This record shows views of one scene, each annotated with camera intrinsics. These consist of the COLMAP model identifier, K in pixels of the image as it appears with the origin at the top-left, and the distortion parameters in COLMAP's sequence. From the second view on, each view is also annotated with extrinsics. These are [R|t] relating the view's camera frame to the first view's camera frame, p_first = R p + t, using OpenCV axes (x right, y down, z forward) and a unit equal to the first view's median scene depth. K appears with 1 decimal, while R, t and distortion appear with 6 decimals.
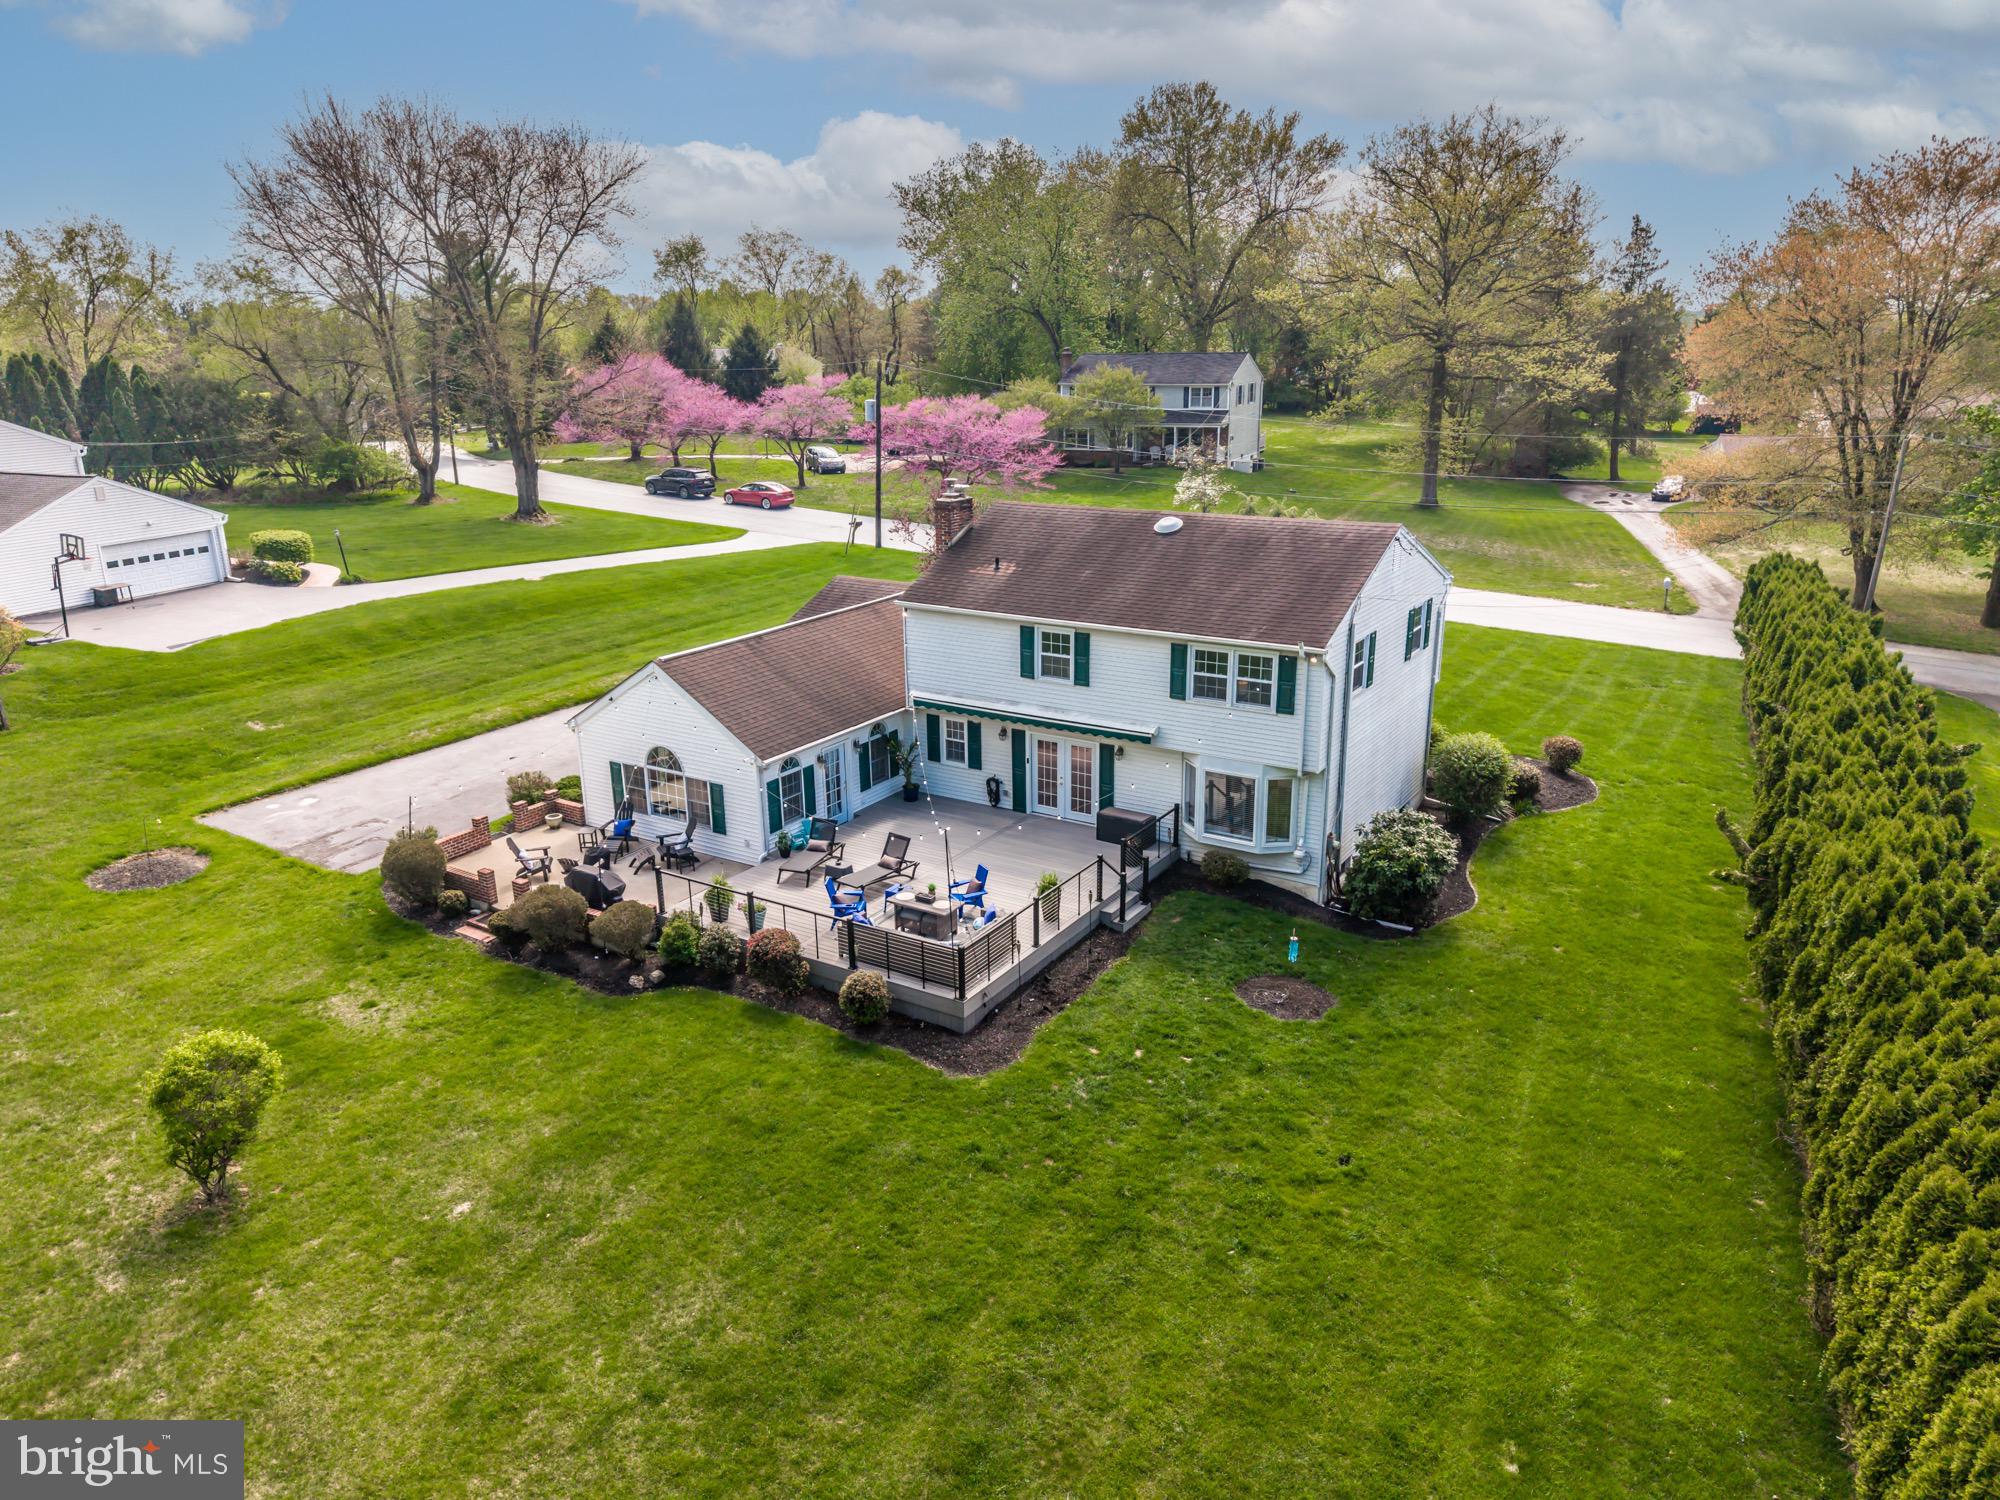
lens RADIAL K [[1389.4, 0, 1006.9], [0, 1389.4, 733.6], [0, 0, 1]] dist [0.066654, -0.075916]
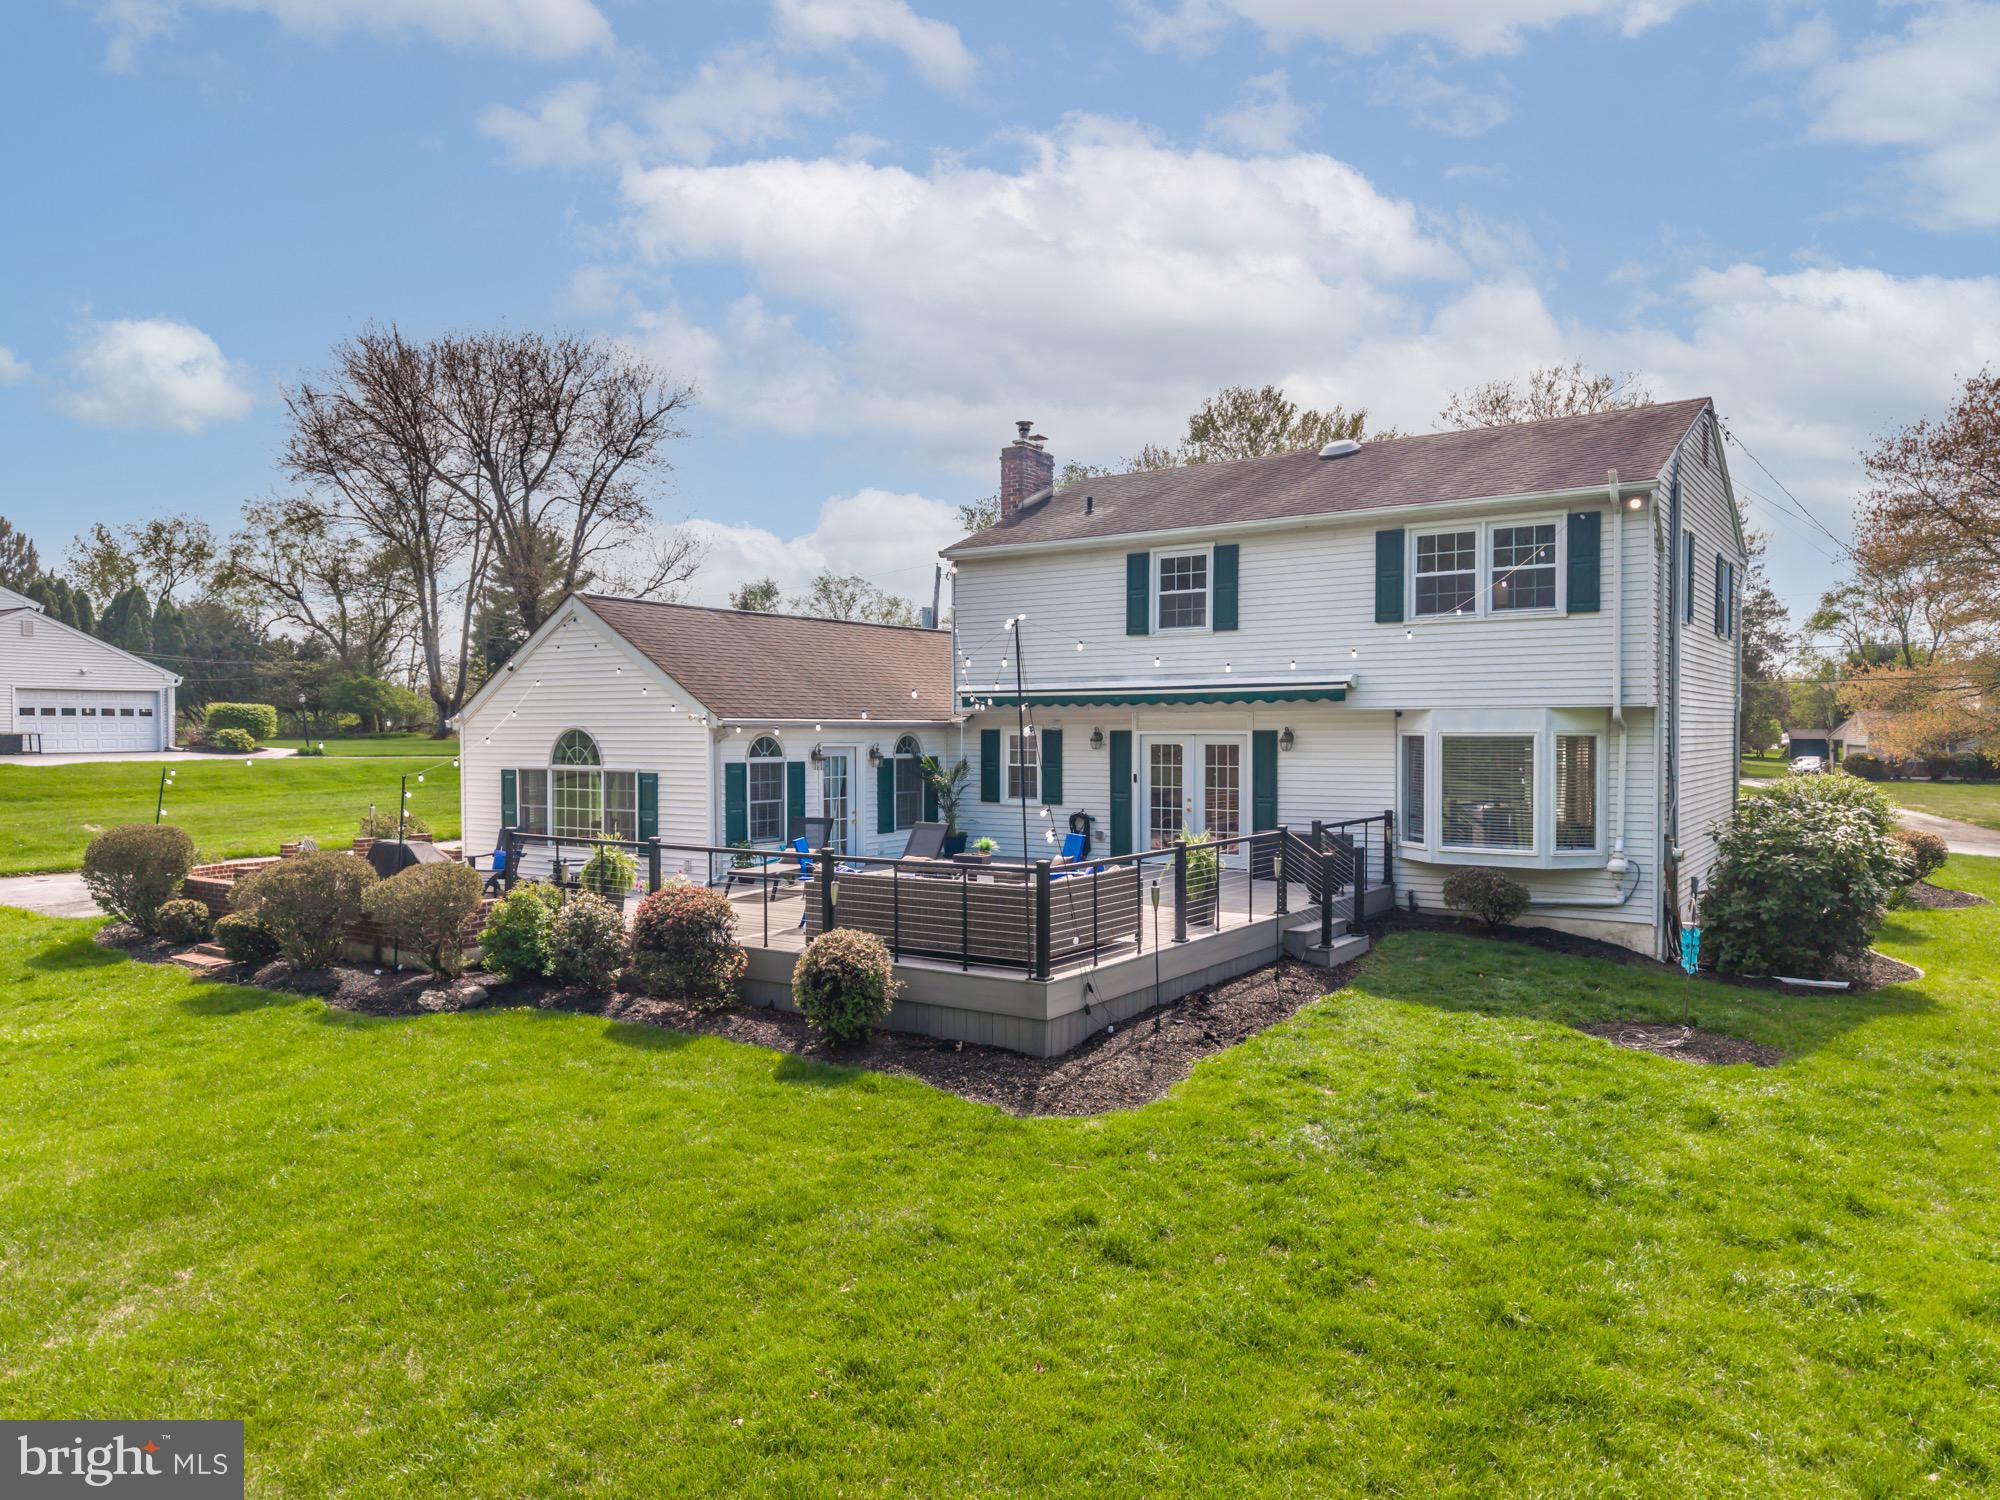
lens RADIAL K [[1344.7, 0, 1004.4], [0, 1344.7, 754.3], [0, 0, 1]] dist [0.041557, -0.048372]
pose [[0.999050, 0.012597, -0.041715, -0.021227], [-0.023408, 0.962599, -0.269917, 0.189855], [0.036755, 0.270637, 0.961980, 0.414390]]
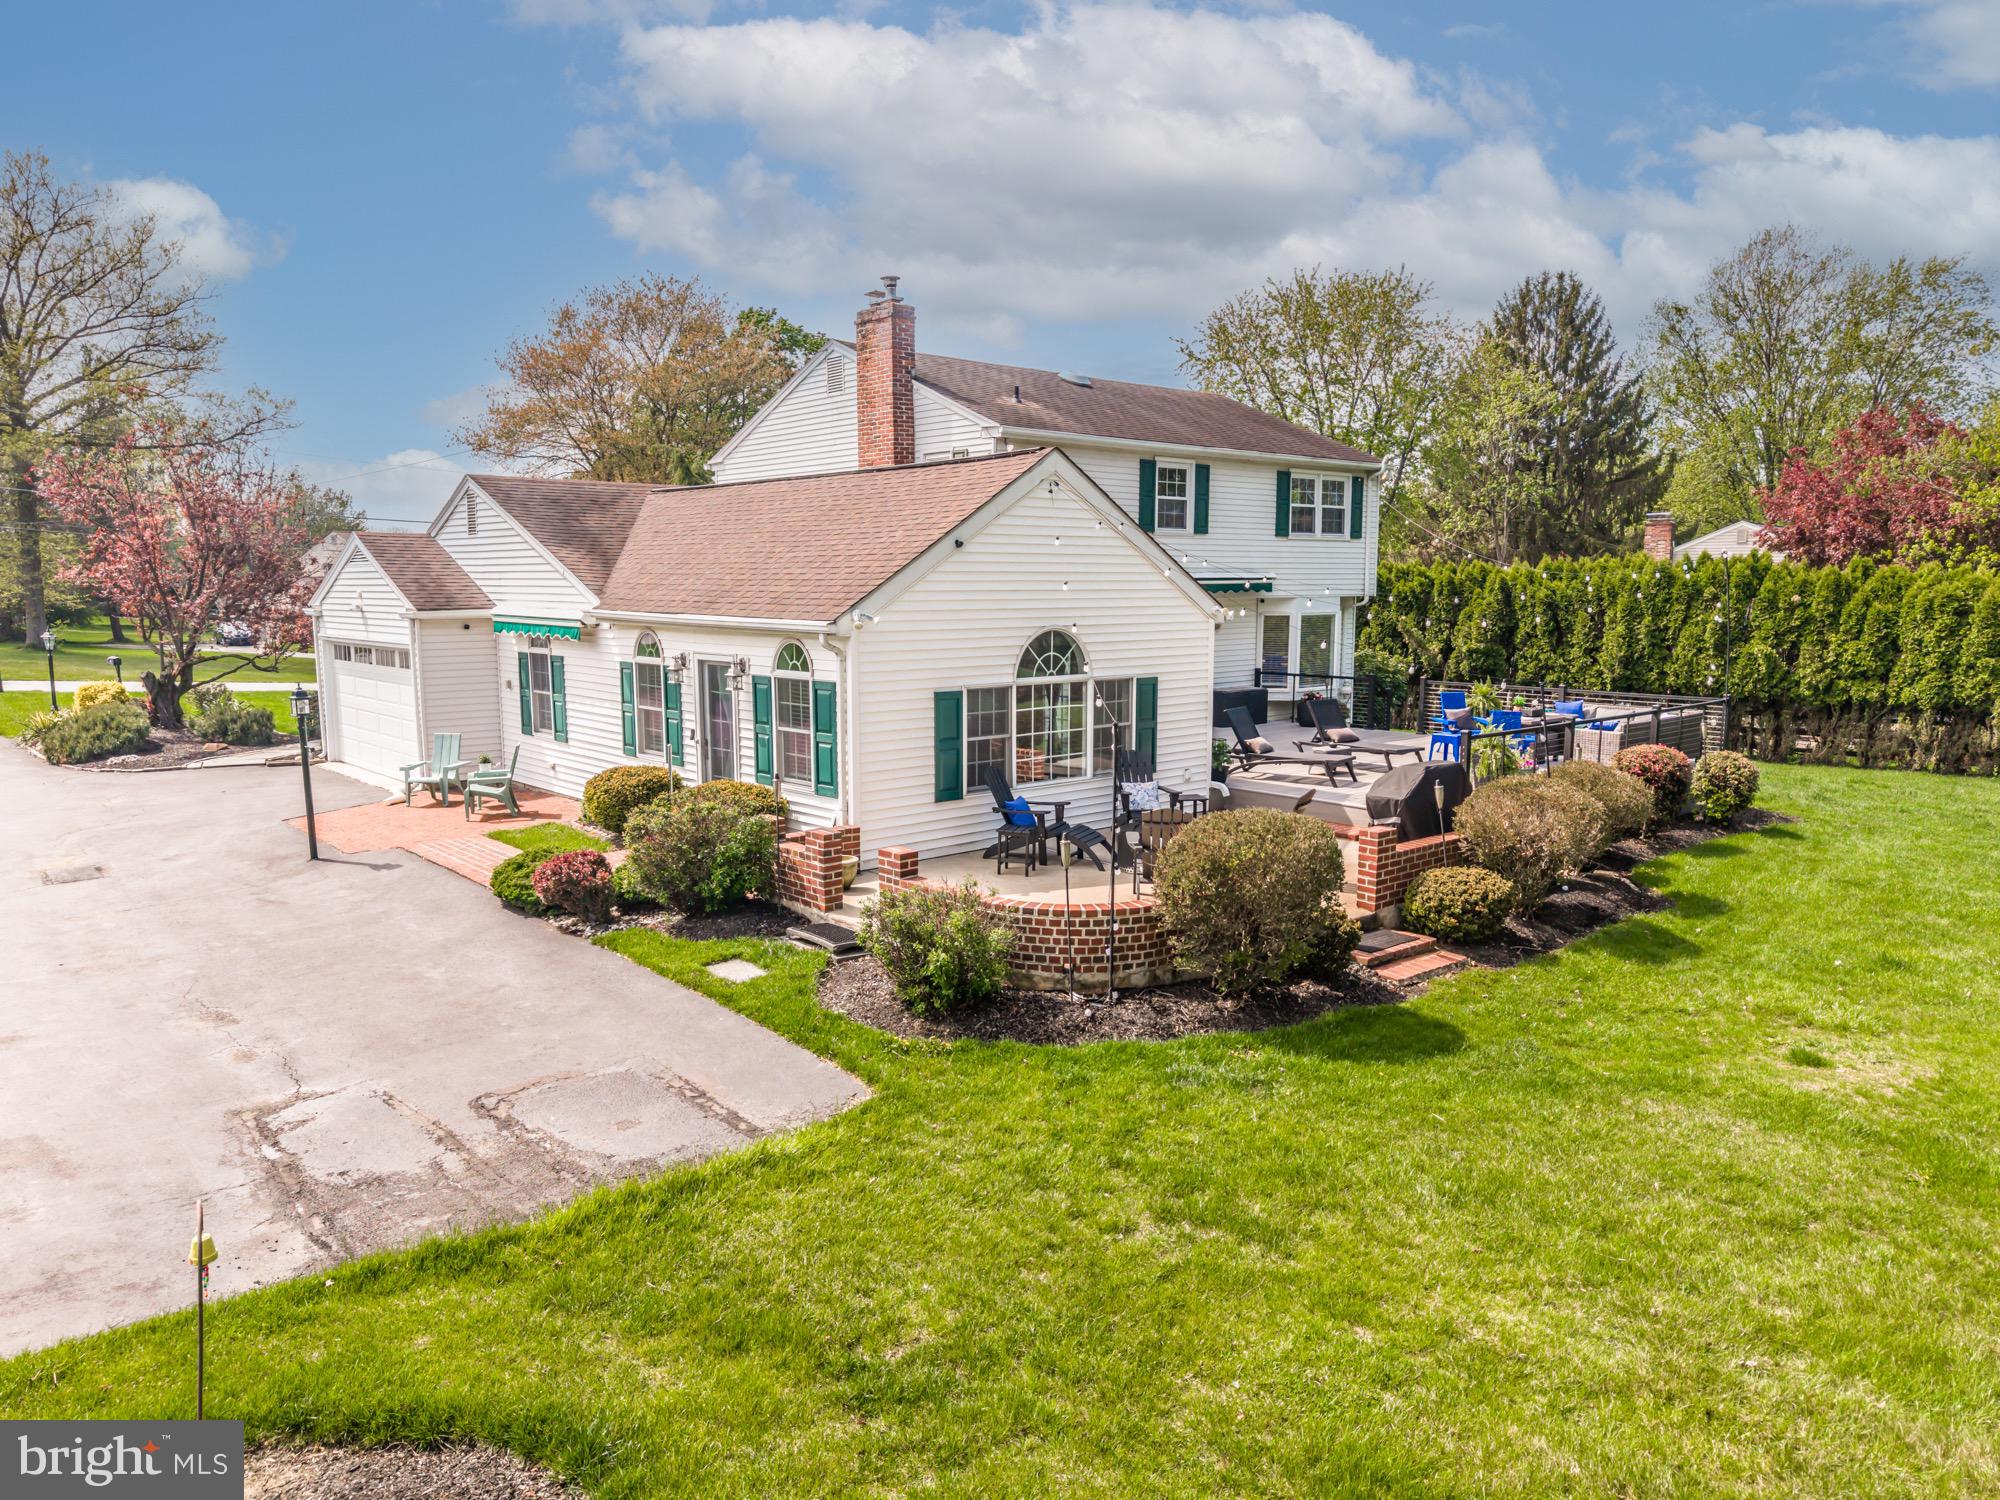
lens RADIAL K [[1344.7, 0, 1004.4], [0, 1344.7, 754.3], [0, 0, 1]] dist [0.041557, -0.048372]
pose [[0.278993, -0.107753, 0.954229, -0.730583], [0.273361, 0.961485, 0.028648, 0.034330], [-0.920563, 0.252856, 0.297703, 0.904484]]
